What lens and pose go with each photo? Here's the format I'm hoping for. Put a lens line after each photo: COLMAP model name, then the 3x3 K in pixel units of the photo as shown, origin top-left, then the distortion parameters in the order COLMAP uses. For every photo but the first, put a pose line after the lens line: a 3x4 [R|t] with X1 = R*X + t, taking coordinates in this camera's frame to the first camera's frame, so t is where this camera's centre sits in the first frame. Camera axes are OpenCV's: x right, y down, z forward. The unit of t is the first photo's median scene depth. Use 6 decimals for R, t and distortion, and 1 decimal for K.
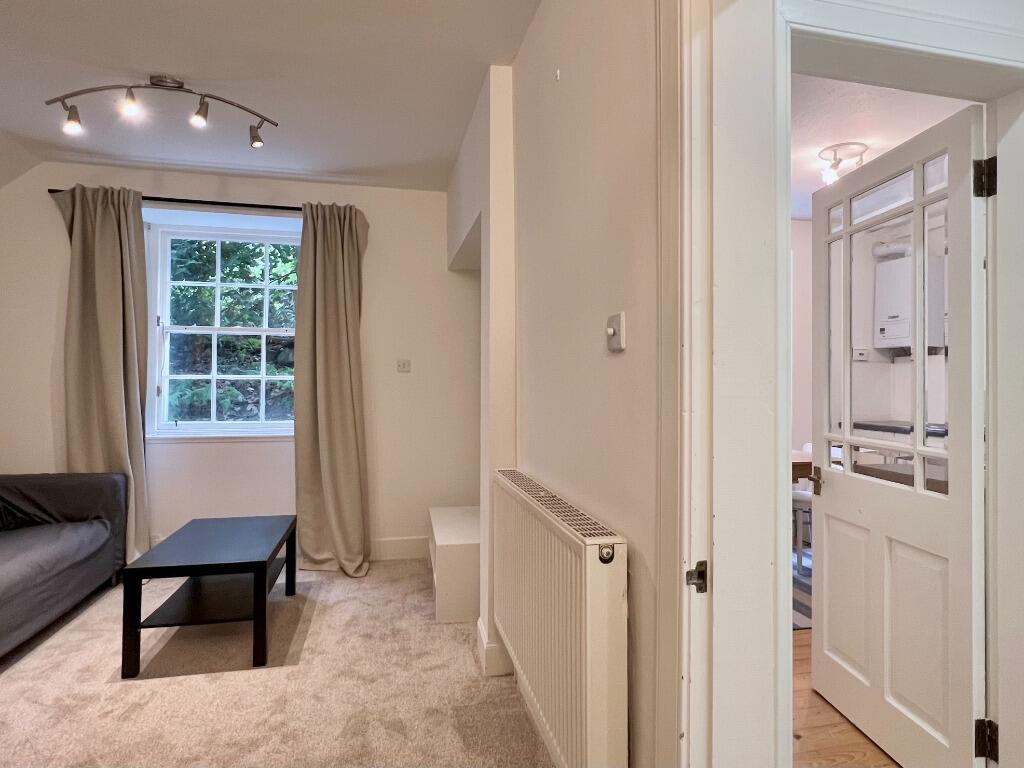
lens RADIAL K [[580.7, 0, 510.2], [0, 580.7, 376.3], [0, 0, 1]] dist [-0.001027, 0.000476]
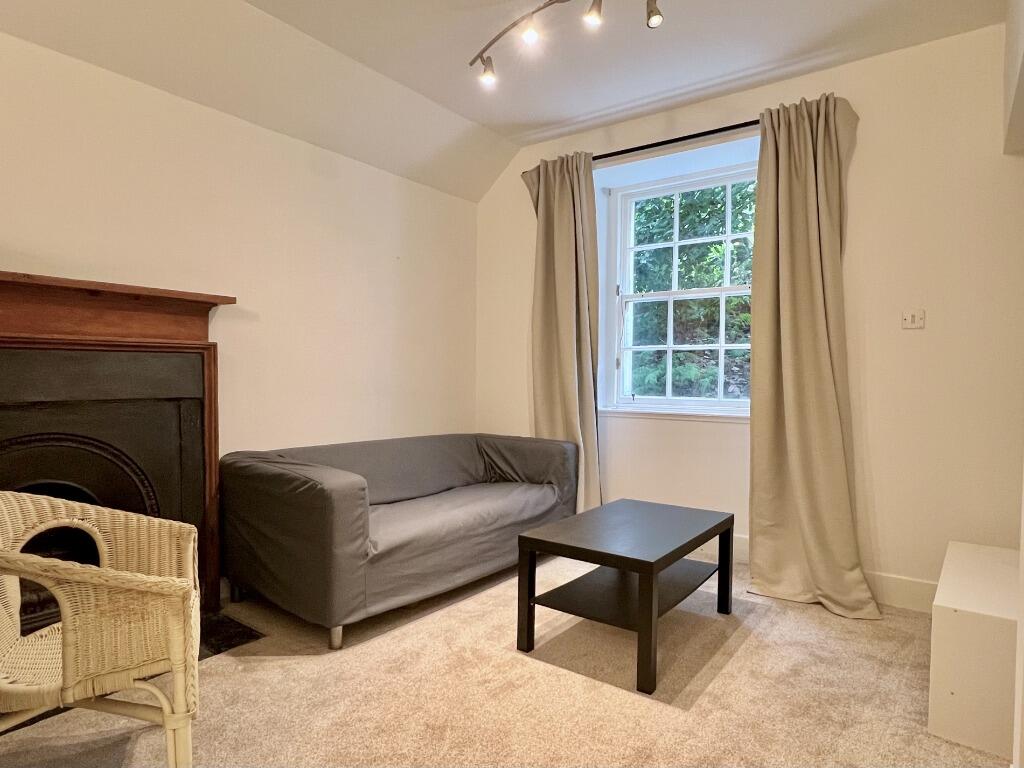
lens RADIAL K [[605.0, 0, 508.8], [0, 605.0, 395.4], [0, 0, 1]] dist [-0.002190, -0.000597]
pose [[0.660153, 0.026270, -0.750672, 0.035559], [0.004346, 0.999238, 0.038790, 0.045930], [0.751119, -0.028870, 0.659536, 0.236219]]
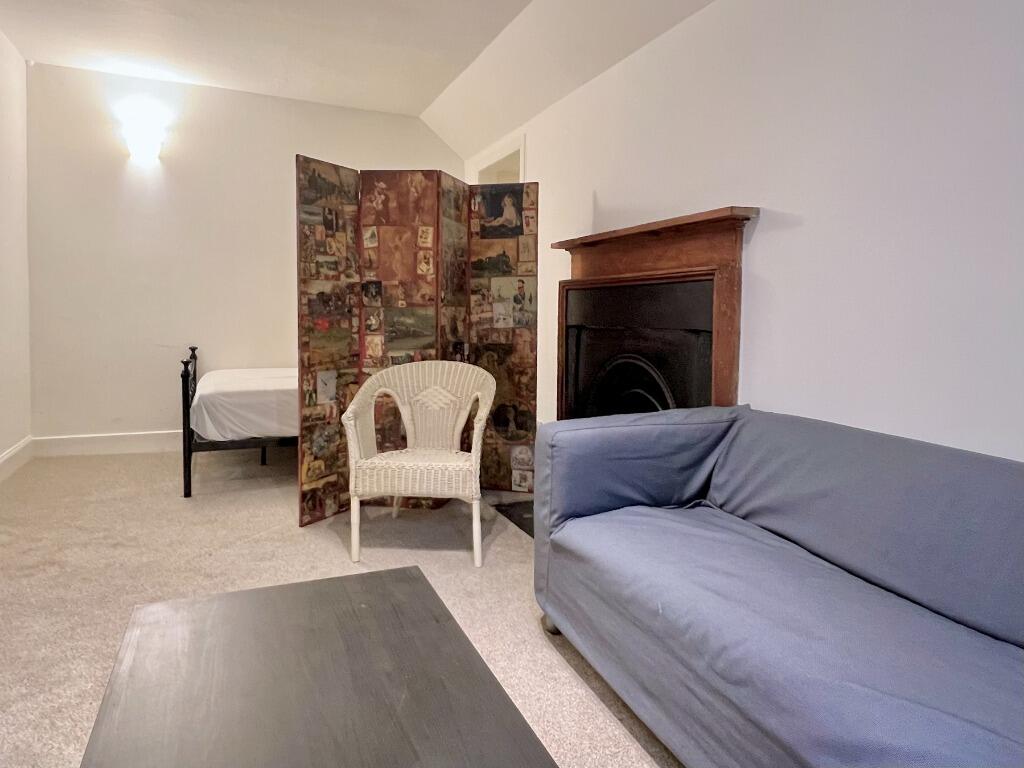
lens RADIAL K [[640.1, 0, 511.8], [0, 640.1, 355.7], [0, 0, 1]] dist [0.002241, 0.000207]
pose [[-0.980627, -0.008763, -0.195687, -0.433779], [-0.018943, 0.998559, 0.050214, 0.072404], [0.194965, 0.052948, -0.979380, 1.077339]]
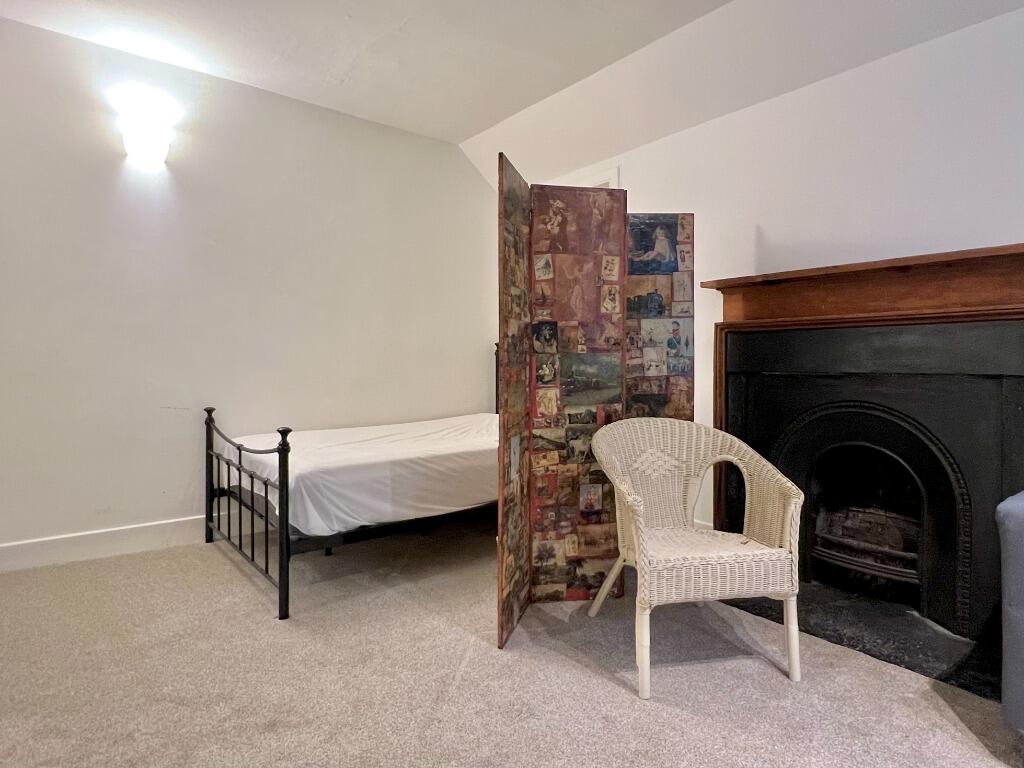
lens RADIAL K [[580.7, 0, 510.2], [0, 580.7, 376.3], [0, 0, 1]] dist [-0.001027, 0.000476]
pose [[-0.895186, 0.001436, -0.445690, -0.080738], [-0.002801, 0.999957, 0.008847, 0.073311], [0.445683, 0.009168, -0.895144, 0.717605]]
